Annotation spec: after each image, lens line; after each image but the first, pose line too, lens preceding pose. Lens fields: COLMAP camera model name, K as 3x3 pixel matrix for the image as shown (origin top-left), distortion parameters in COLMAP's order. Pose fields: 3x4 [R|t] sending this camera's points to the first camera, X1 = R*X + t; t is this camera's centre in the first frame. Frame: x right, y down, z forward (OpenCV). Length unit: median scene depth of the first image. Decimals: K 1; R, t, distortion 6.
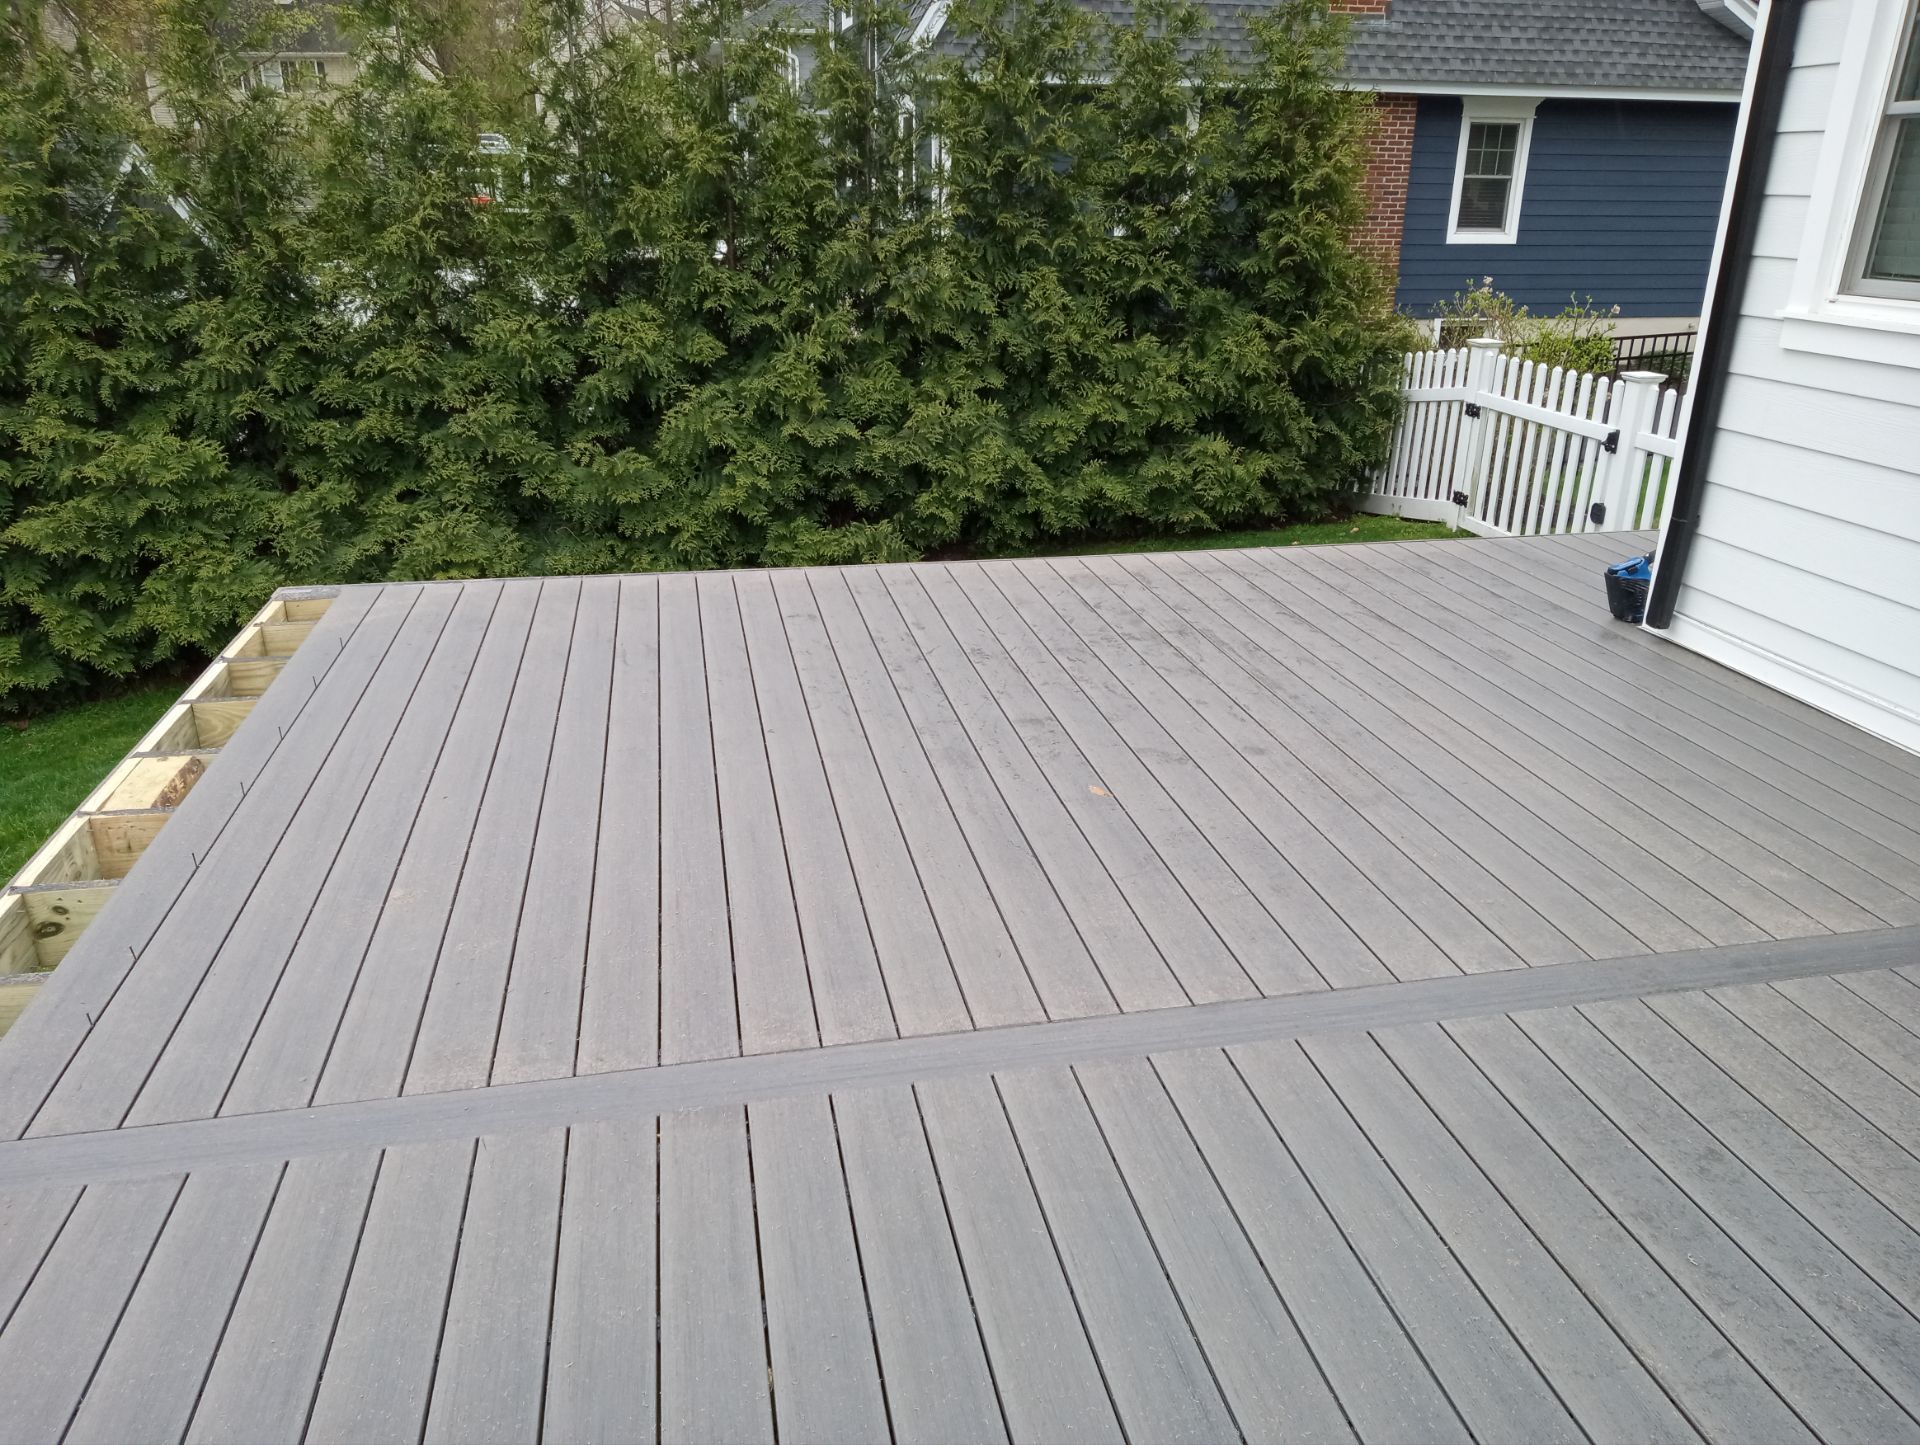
lens RADIAL K [[1405.3, 0, 964.6], [0, 1405.3, 727.7], [0, 0, 1]] dist [0.025890, -0.015670]
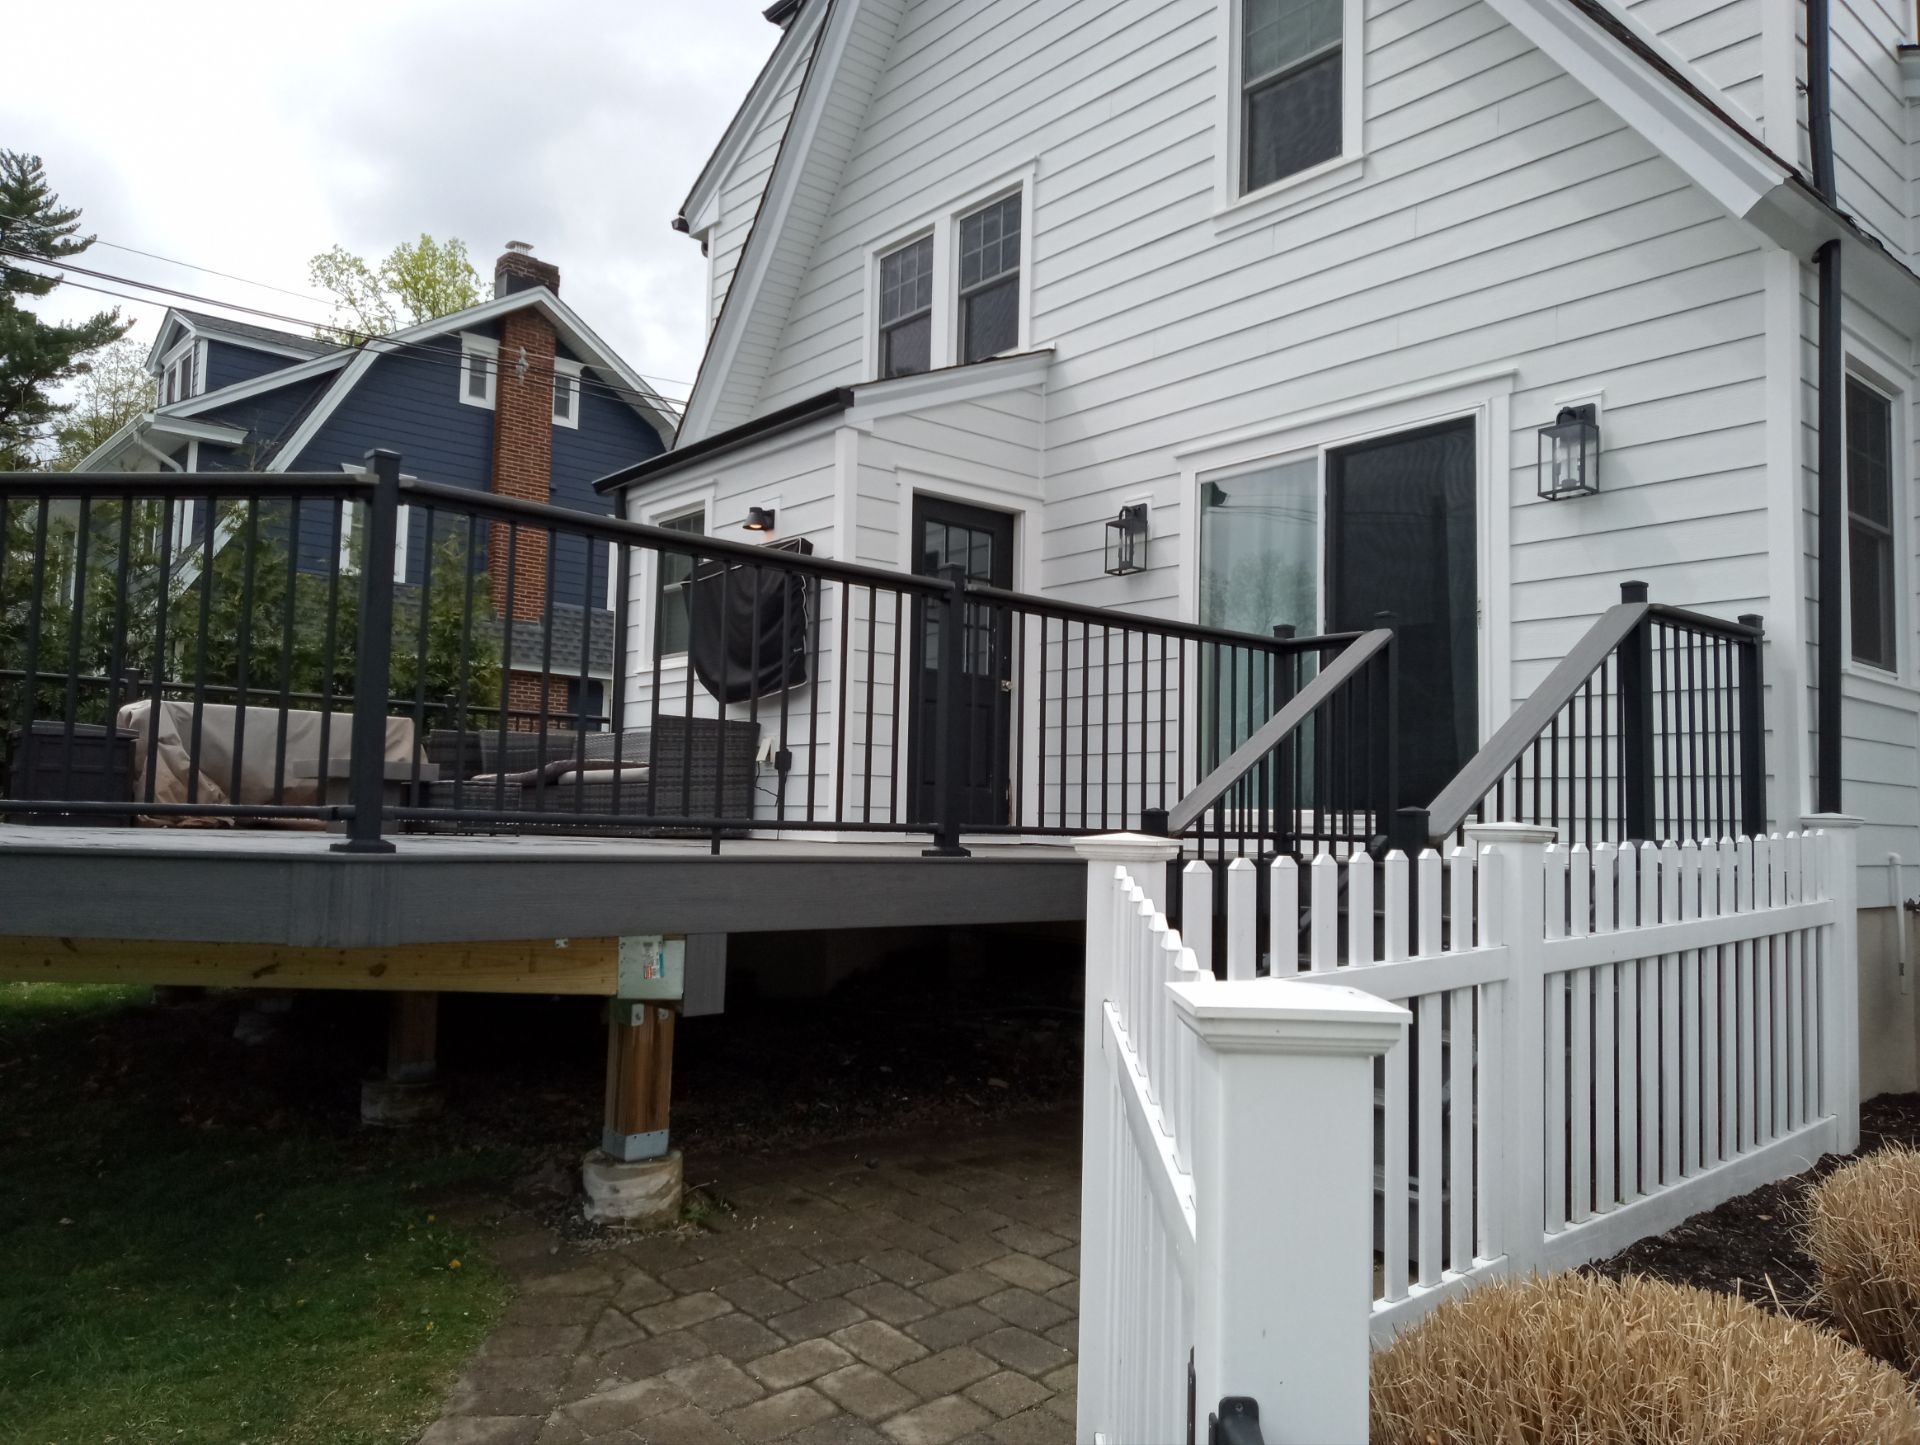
lens RADIAL K [[1405.3, 0, 965.0], [0, 1405.3, 721.8], [0, 0, 1]] dist [0.025890, -0.015670]
pose [[0.872016, 0.045675, 0.487342, -0.022803], [0.165485, 0.909499, -0.381348, 0.321107], [-0.460655, 0.413190, 0.785539, -0.432773]]
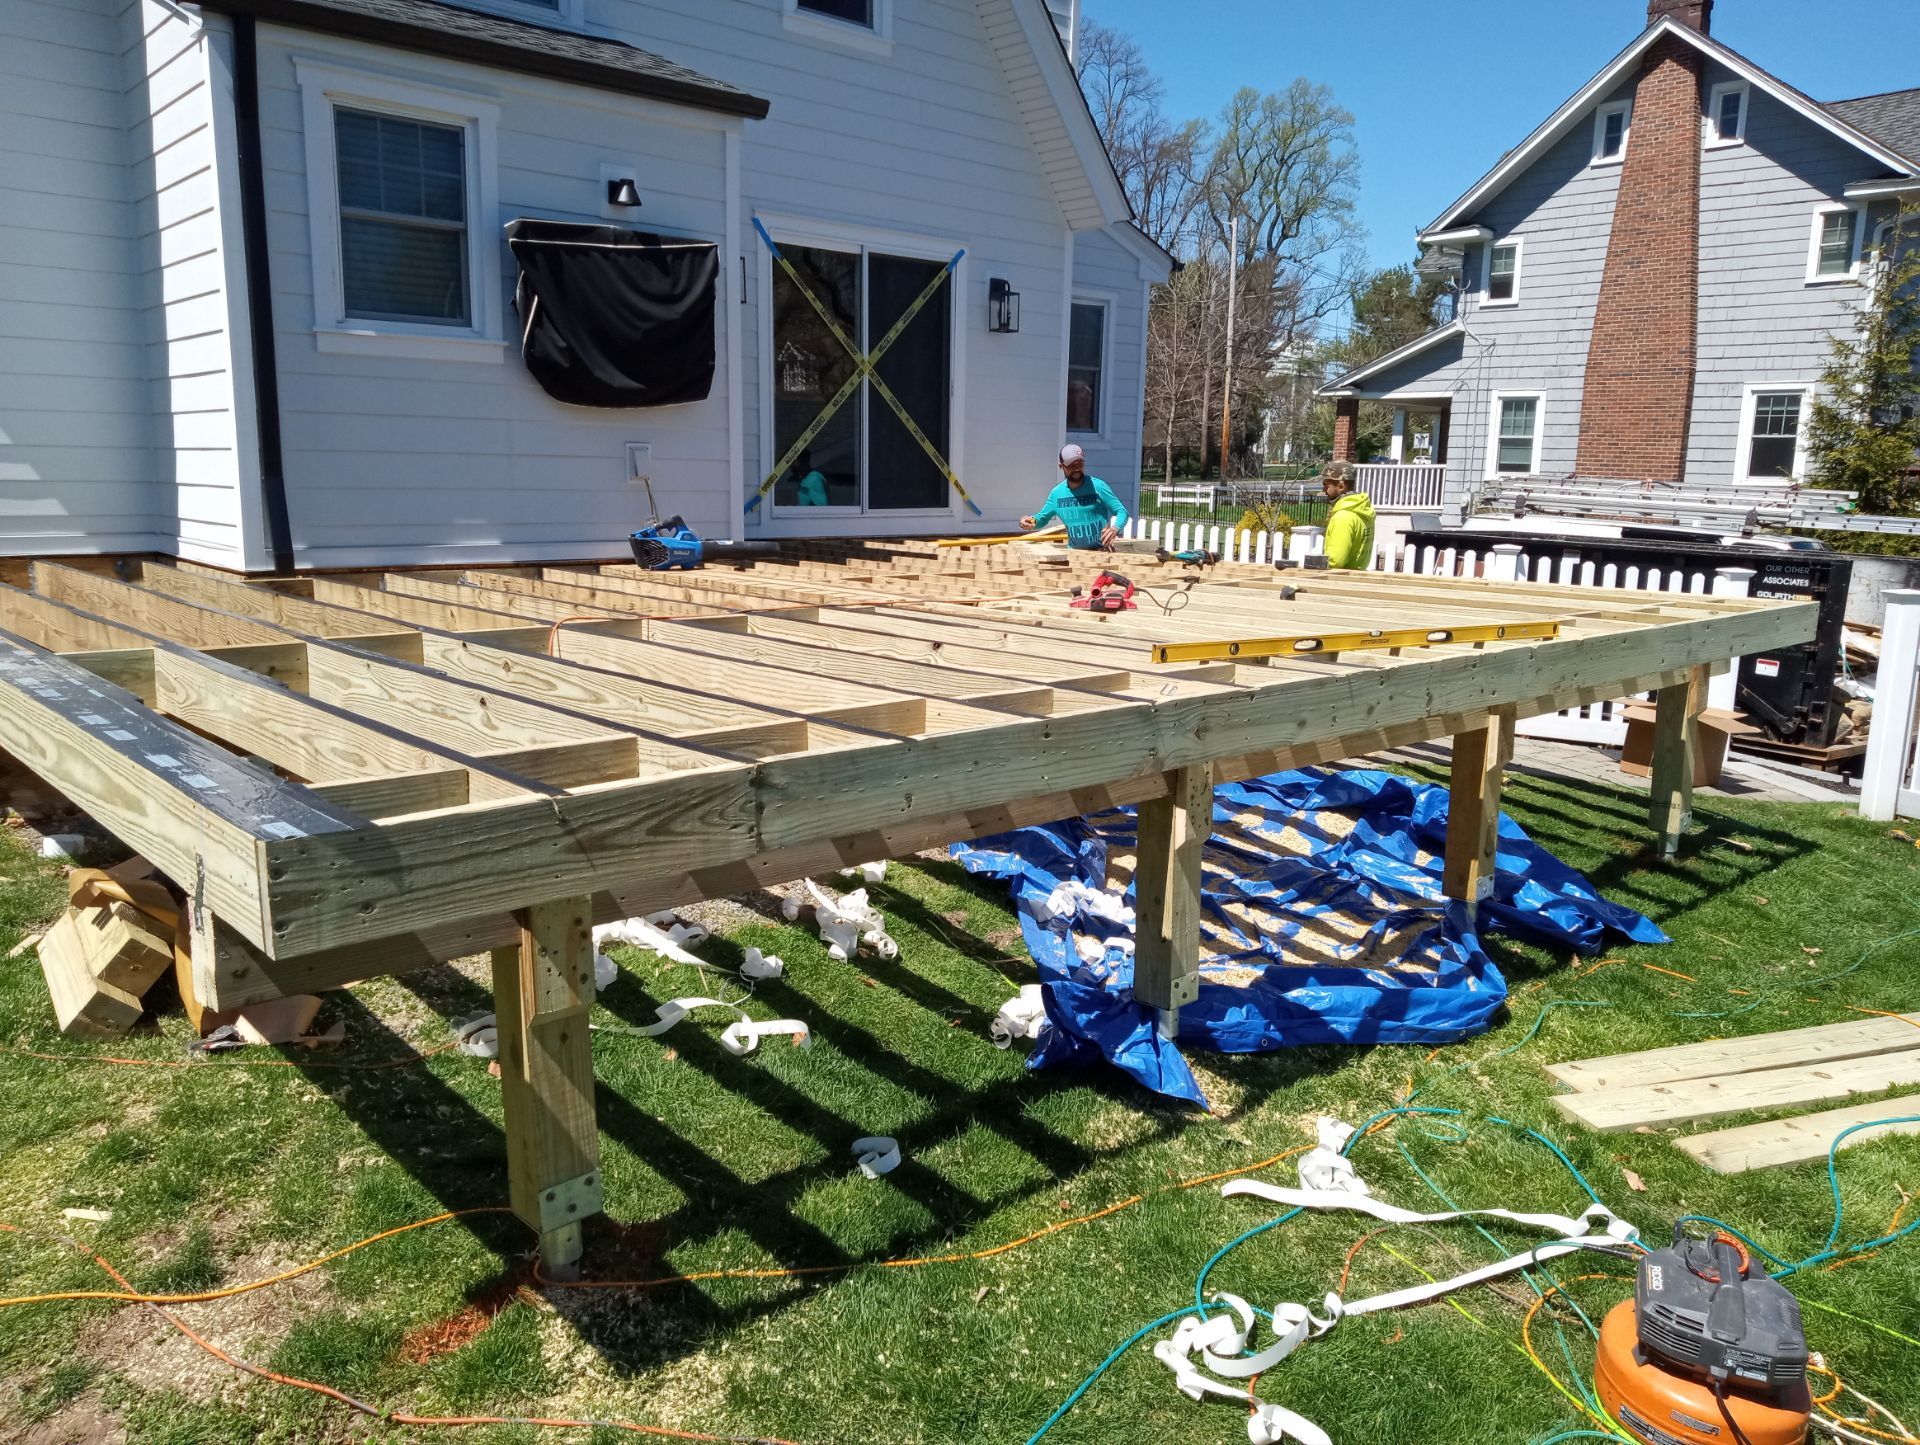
lens RADIAL K [[1405.3, 0, 959.2], [0, 1405.3, 722.2], [0, 0, 1]] dist [0.025890, -0.015670]
pose [[-0.517839, -0.180897, 0.836133, -0.497165], [0.285178, 0.884979, 0.368083, -0.124644], [-0.806546, 0.429055, -0.406689, 0.547364]]
